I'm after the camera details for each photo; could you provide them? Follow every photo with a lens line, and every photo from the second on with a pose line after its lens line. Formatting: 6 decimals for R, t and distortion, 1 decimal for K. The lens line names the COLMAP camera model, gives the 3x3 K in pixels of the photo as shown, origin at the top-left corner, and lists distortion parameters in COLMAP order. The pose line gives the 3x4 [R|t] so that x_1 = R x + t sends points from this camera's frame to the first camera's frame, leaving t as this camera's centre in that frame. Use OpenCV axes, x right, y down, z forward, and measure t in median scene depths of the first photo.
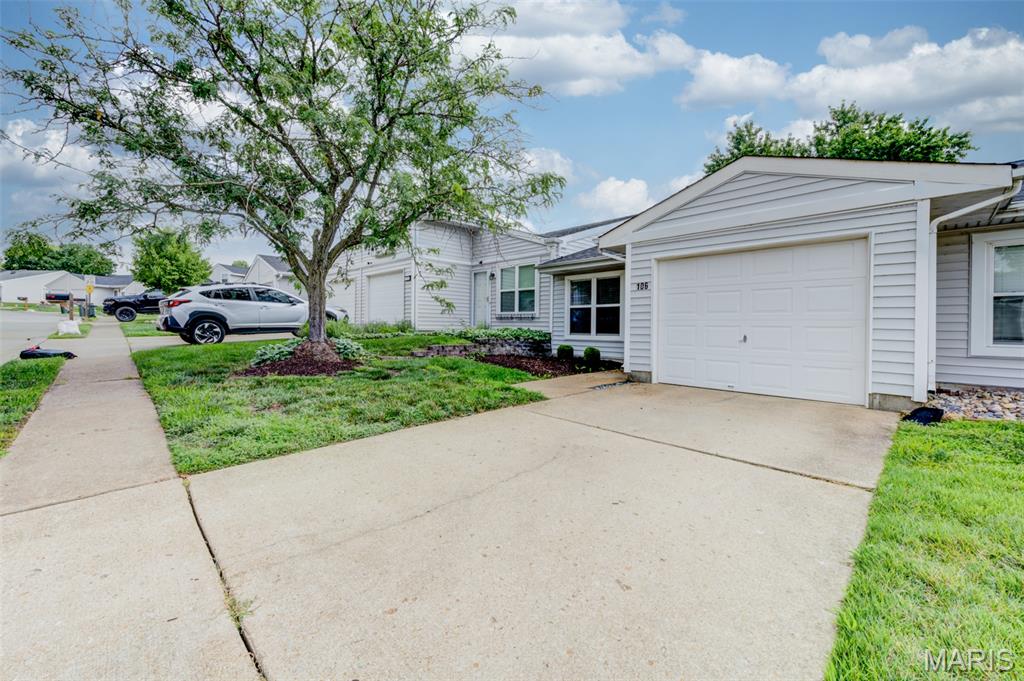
lens RADIAL K [[398.1, 0, 509.1], [0, 398.1, 335.4], [0, 0, 1]] dist [0.000569, -0.000317]
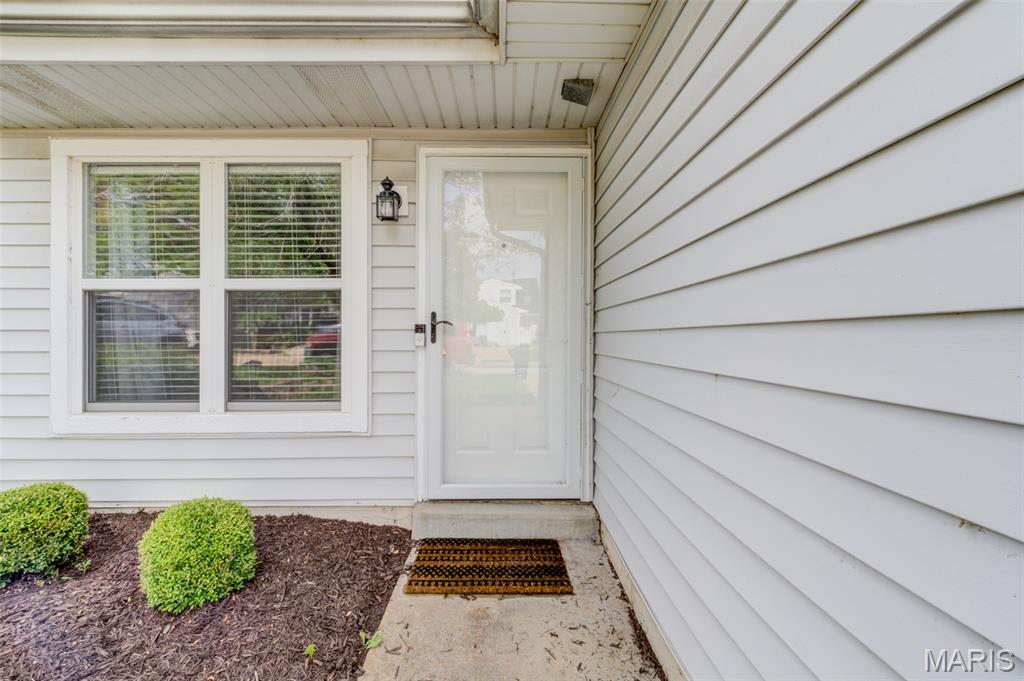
lens RADIAL K [[398.1, 0, 509.1], [0, 398.1, 335.4], [0, 0, 1]] dist [0.000569, -0.000317]
pose [[0.689330, -0.012014, 0.724348, 0.162155], [0.022889, 0.999724, -0.005201, -0.038273], [-0.724086, 0.020165, 0.689415, 0.711835]]
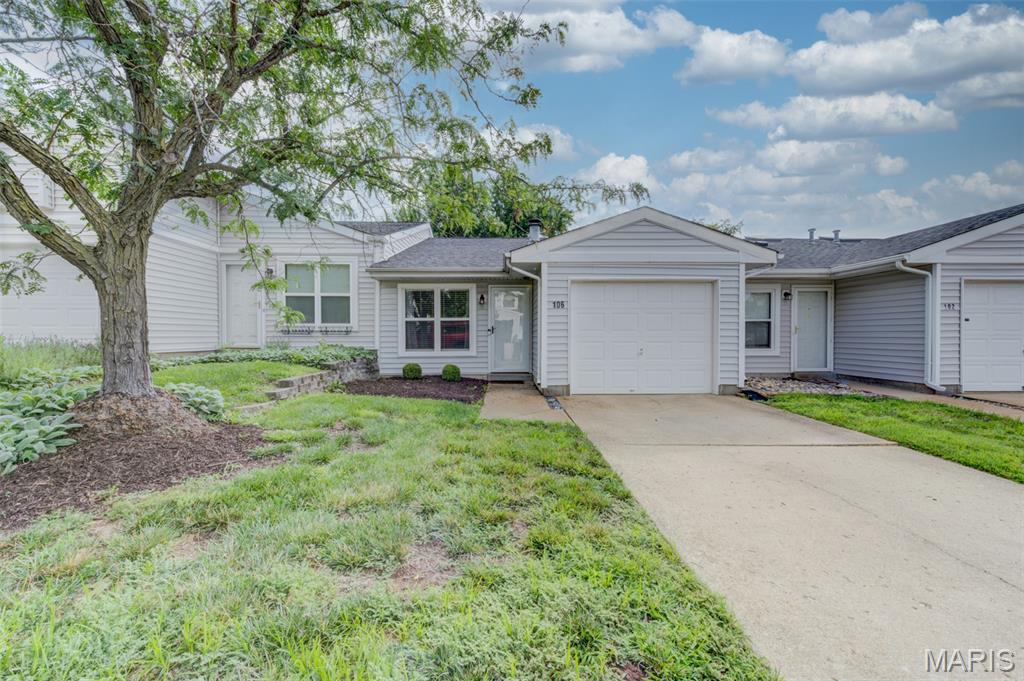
lens RADIAL K [[398.1, 0, 509.1], [0, 398.1, 335.4], [0, 0, 1]] dist [0.000569, -0.000317]
pose [[0.681758, -0.013501, 0.731453, -0.345225], [0.026511, 0.999629, -0.006259, -0.025877], [-0.731097, 0.023659, 0.681863, 0.249869]]
